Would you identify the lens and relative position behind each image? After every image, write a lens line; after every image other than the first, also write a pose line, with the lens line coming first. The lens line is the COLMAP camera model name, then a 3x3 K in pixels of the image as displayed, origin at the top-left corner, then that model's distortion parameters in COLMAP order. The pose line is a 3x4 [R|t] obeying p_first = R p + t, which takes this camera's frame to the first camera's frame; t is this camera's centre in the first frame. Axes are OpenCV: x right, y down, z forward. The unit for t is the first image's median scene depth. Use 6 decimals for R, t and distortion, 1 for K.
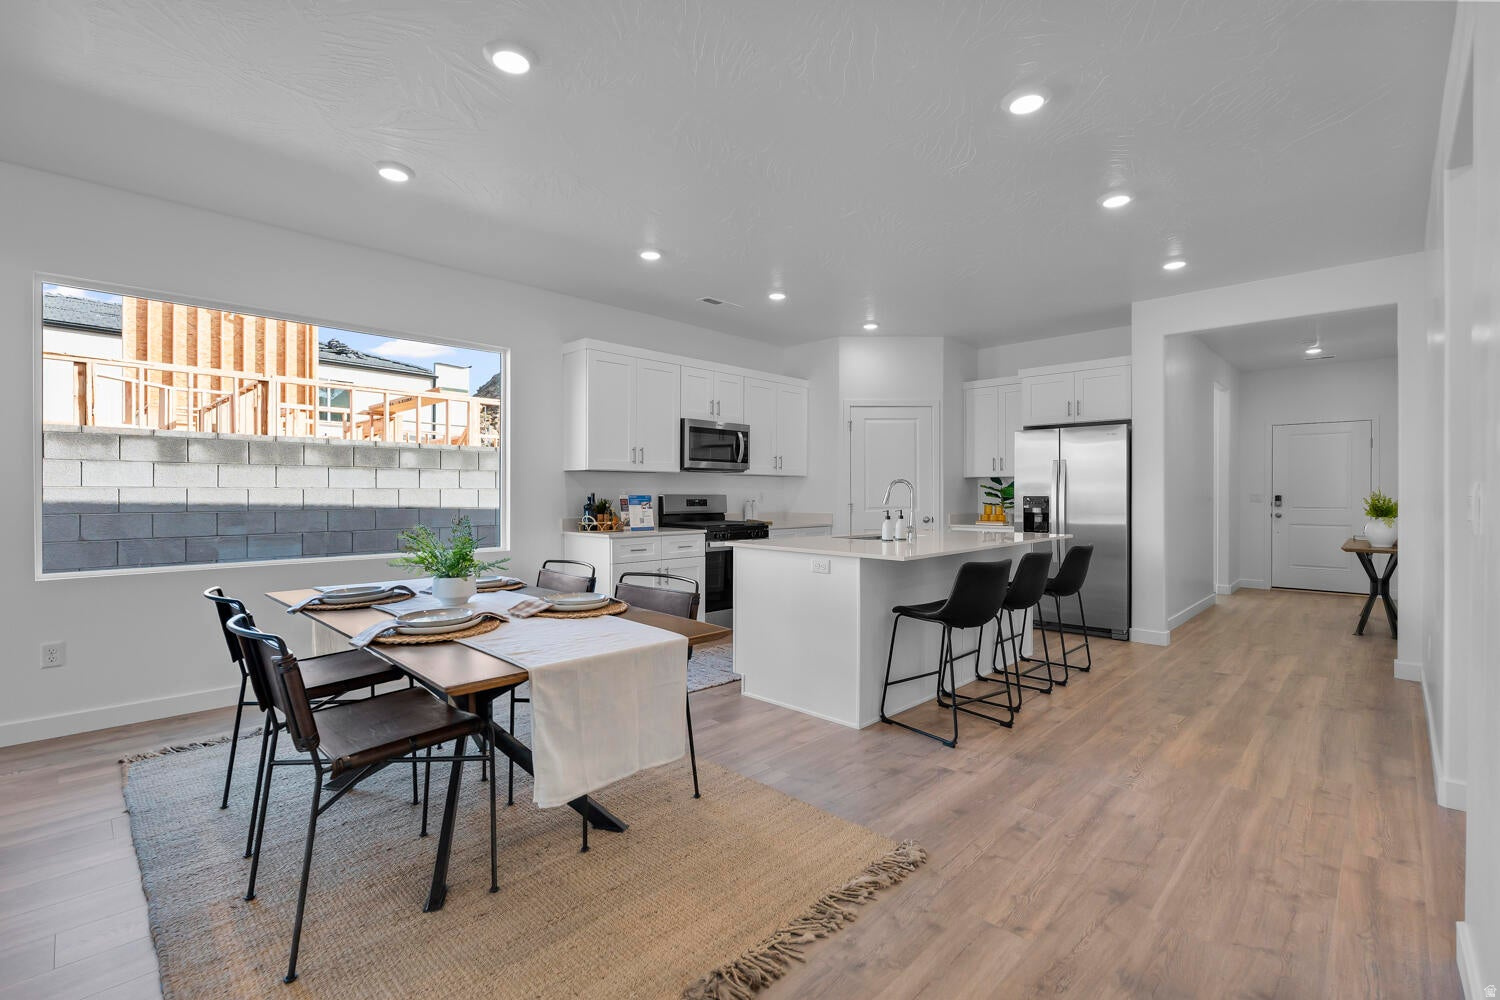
lens RADIAL K [[662.5, 0, 748.3], [0, 662.5, 498.1], [0, 0, 1]] dist [-0.007199, 0.001120]
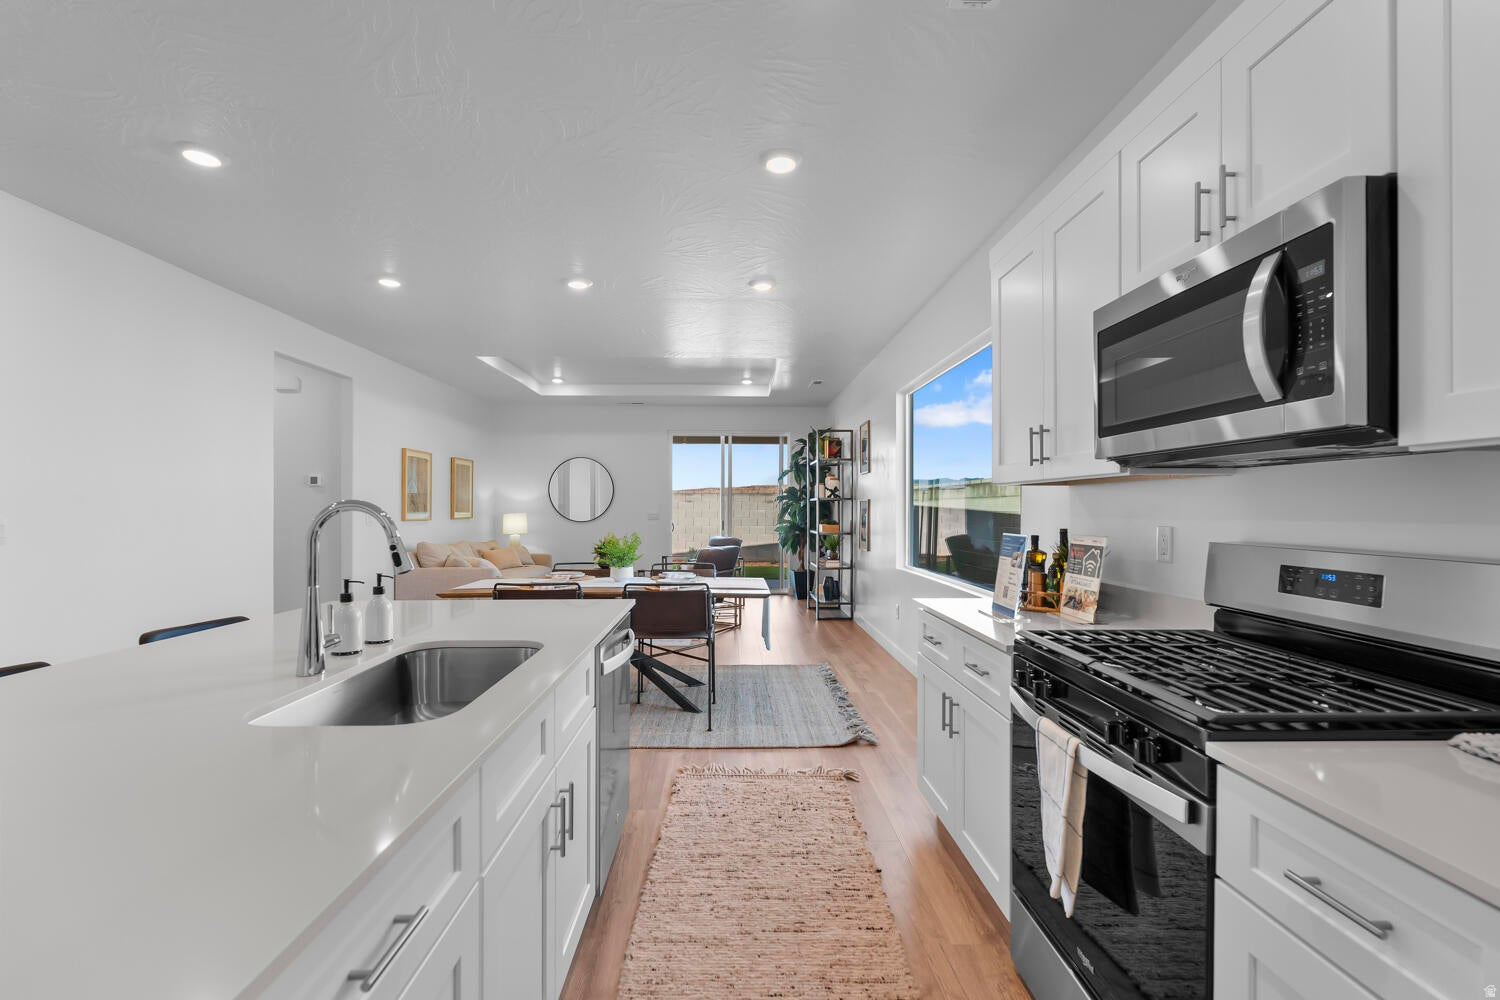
lens RADIAL K [[662.5, 0, 754.7], [0, 662.5, 509.6], [0, 0, 1]] dist [-0.007199, 0.001120]
pose [[-0.698855, 0.001577, -0.715262, 0.261386], [-0.003635, 0.999977, 0.005757, -0.022744], [0.715254, 0.006624, -0.698833, 1.108387]]
